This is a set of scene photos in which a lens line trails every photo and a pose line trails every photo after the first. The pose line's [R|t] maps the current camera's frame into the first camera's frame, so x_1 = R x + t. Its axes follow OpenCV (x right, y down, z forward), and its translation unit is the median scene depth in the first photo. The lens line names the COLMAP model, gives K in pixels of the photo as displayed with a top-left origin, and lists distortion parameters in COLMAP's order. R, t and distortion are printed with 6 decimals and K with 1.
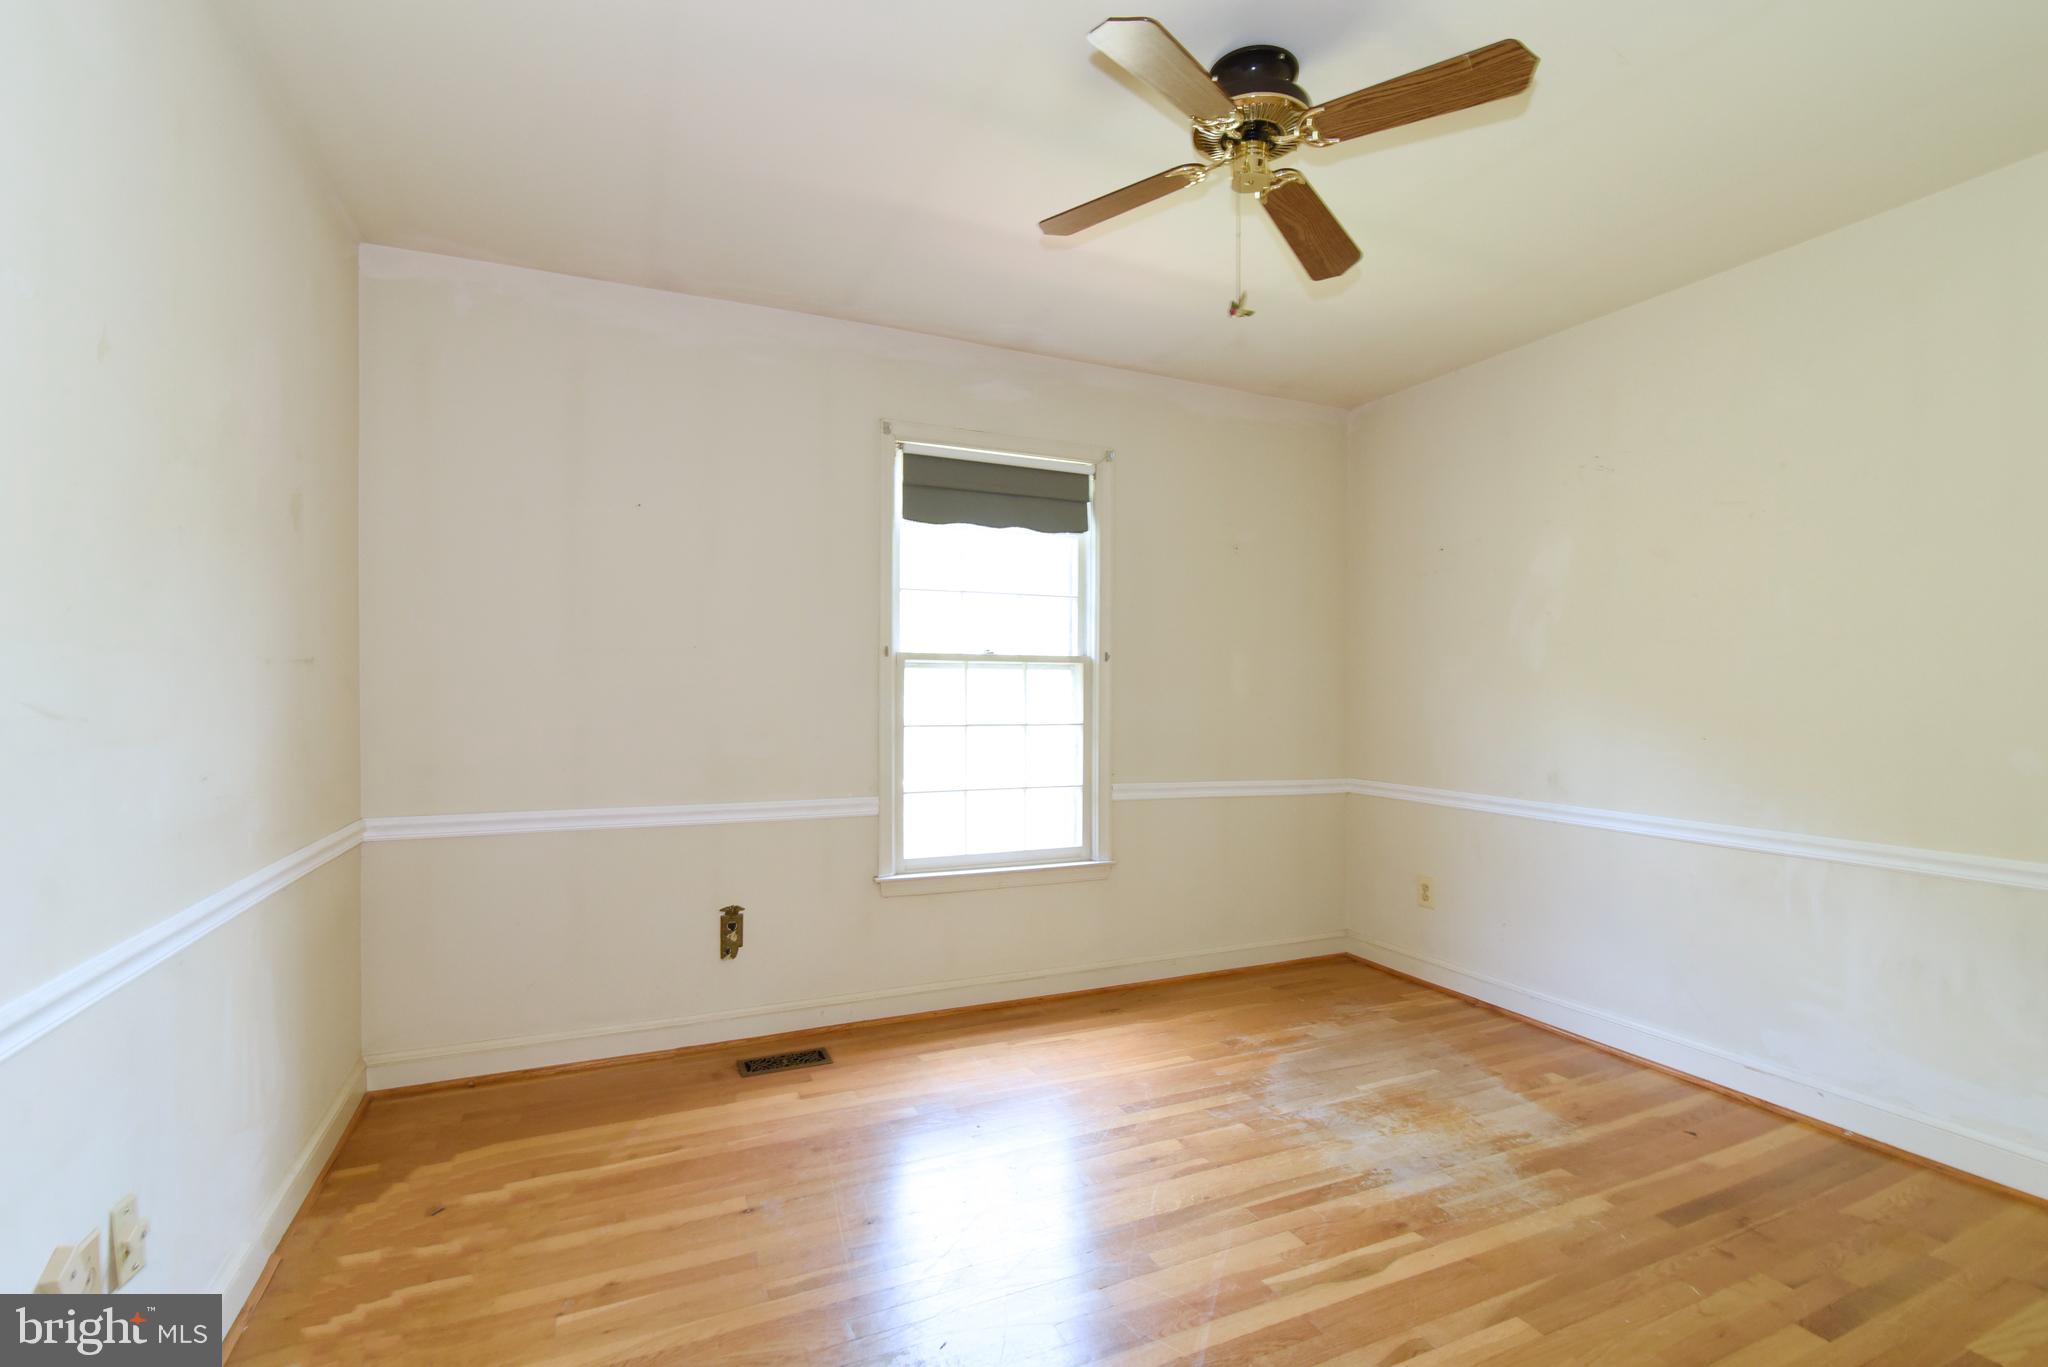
lens RADIAL K [[953.3, 0, 1030.6], [0, 953.3, 672.4], [0, 0, 1]] dist [-0.019857, 0.000561]
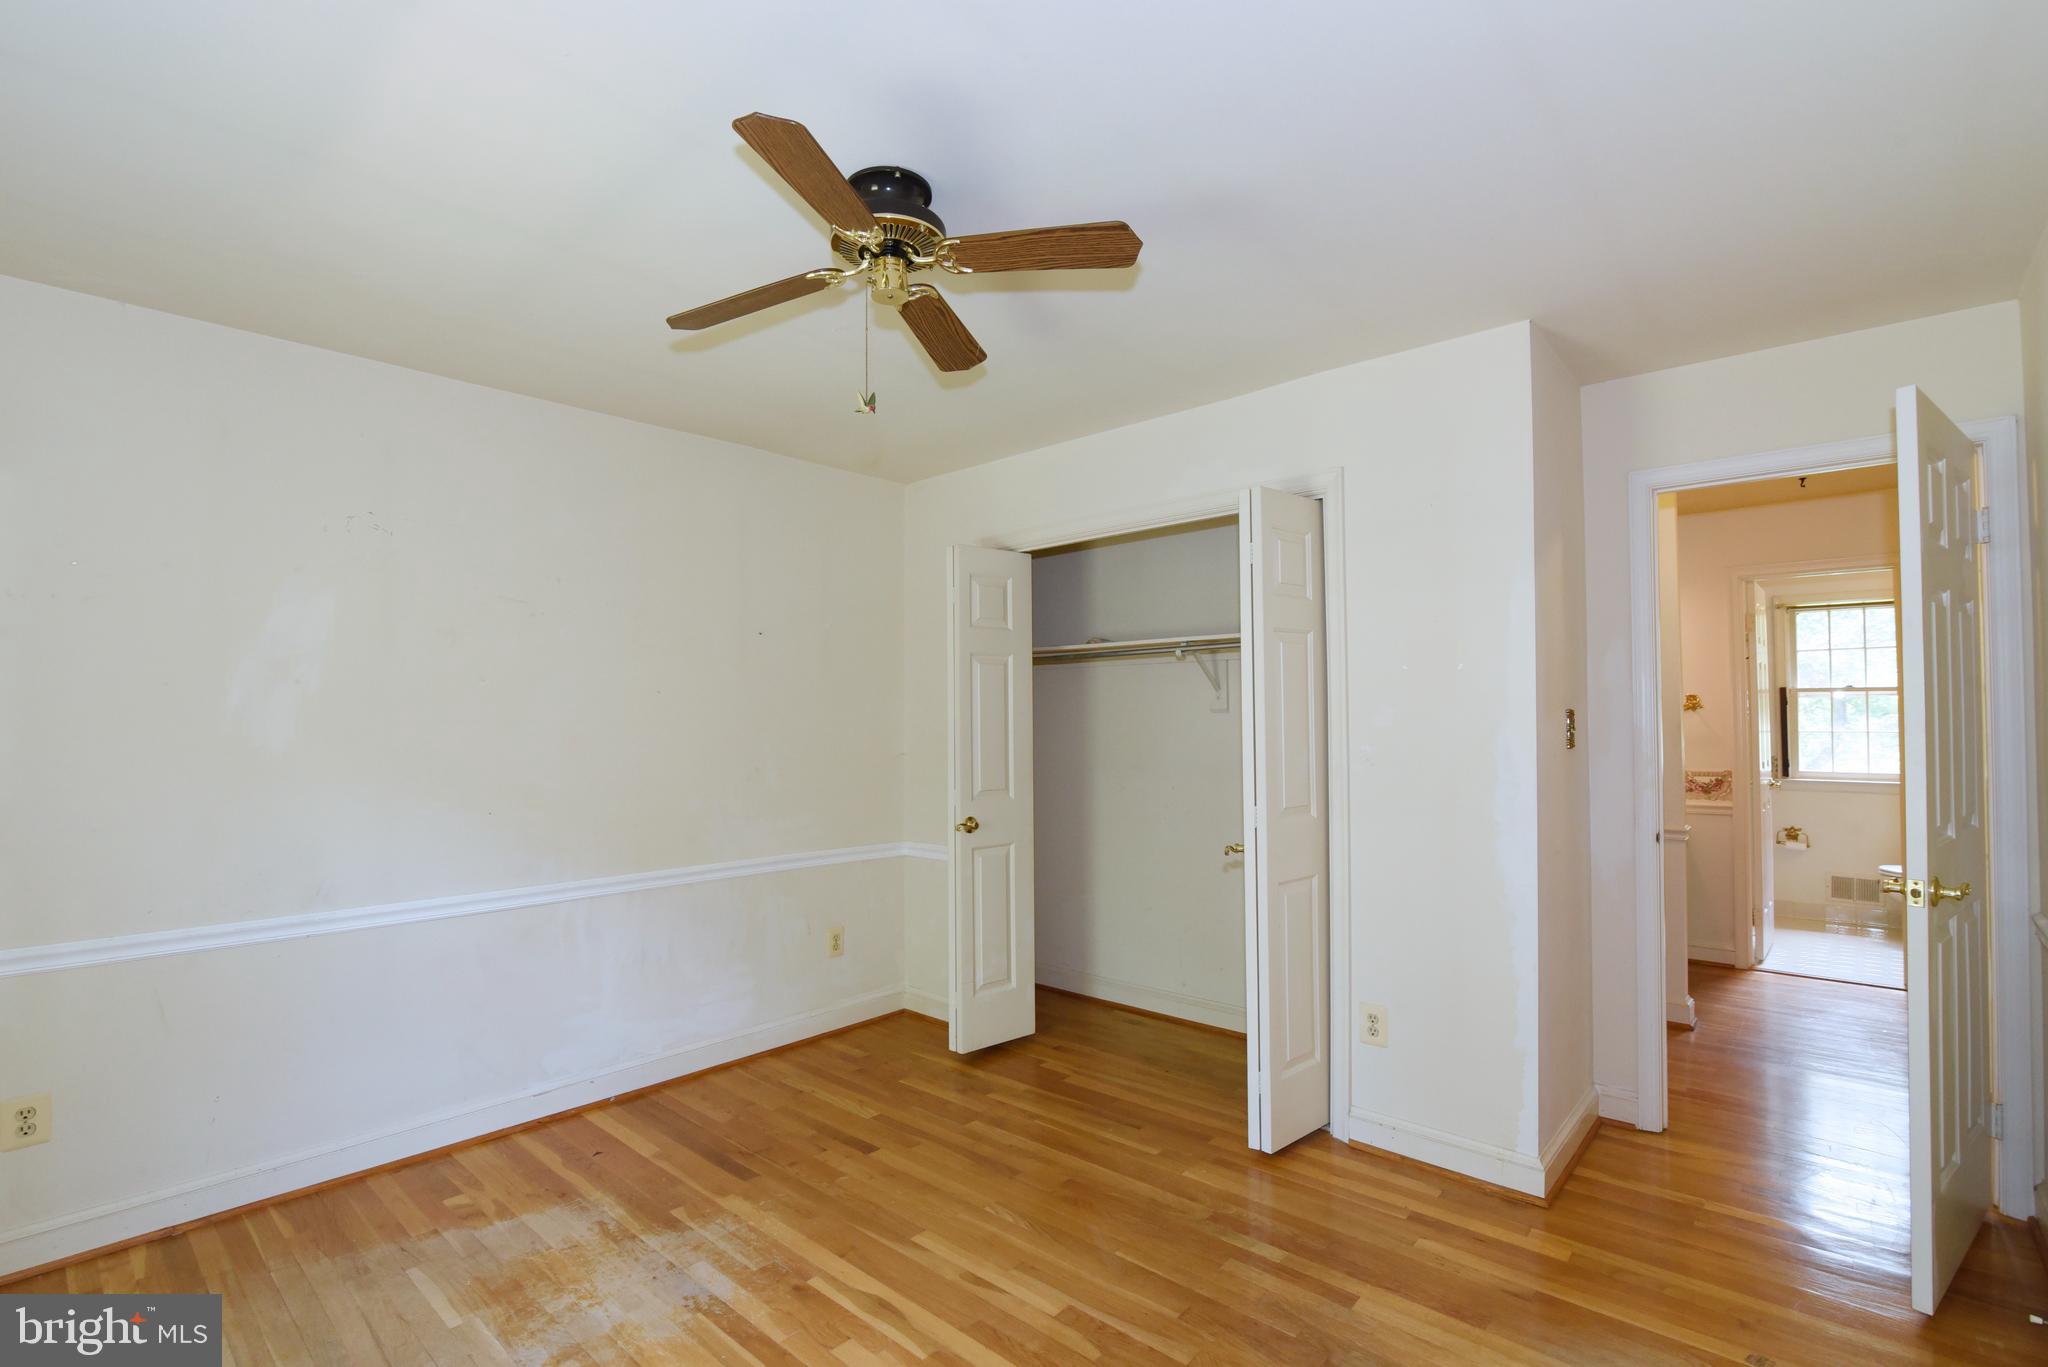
lens RADIAL K [[953.3, 0, 1016.2], [0, 953.3, 689.4], [0, 0, 1]] dist [-0.019857, 0.000561]
pose [[-0.395297, 0.021161, 0.918310, -0.590178], [-0.011950, 0.999532, -0.028176, -0.053890], [-0.918476, -0.022111, -0.394859, 1.018446]]
